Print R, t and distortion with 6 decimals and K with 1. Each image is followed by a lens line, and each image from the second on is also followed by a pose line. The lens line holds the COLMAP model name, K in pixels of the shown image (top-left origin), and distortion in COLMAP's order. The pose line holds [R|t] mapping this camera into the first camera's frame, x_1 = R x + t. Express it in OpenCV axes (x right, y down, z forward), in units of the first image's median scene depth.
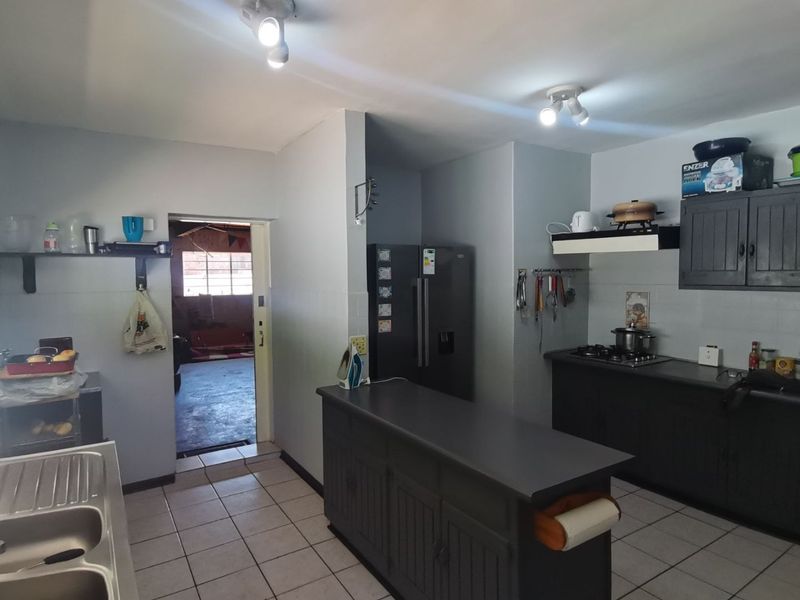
lens RADIAL K [[479.5, 0, 400.0], [0, 479.5, 300.0], [0, 0, 1]] dist [0.029481, -0.002482]
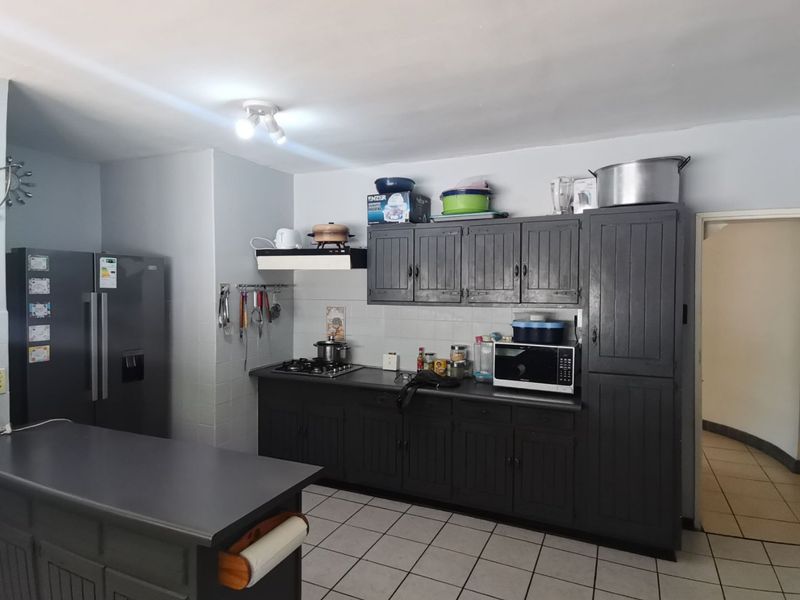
lens RADIAL K [[479.5, 0, 400.0], [0, 479.5, 300.0], [0, 0, 1]] dist [0.029481, -0.002482]
pose [[0.841311, -0.000608, 0.540552, 0.034819], [0.016761, 0.999548, -0.024962, -0.003467], [-0.540292, 0.030061, 0.840940, 0.017438]]
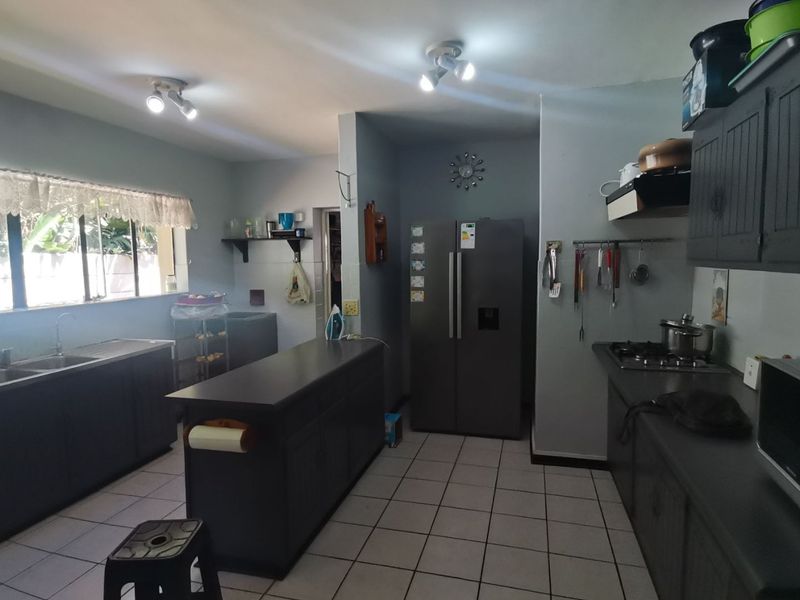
lens RADIAL K [[479.5, 0, 400.0], [0, 479.5, 300.0], [0, 0, 1]] dist [0.029481, -0.002482]
pose [[0.672459, 0.066699, -0.737123, 0.780736], [-0.033101, 0.997645, 0.060075, -0.001858], [0.739394, -0.015999, 0.673083, 0.235162]]
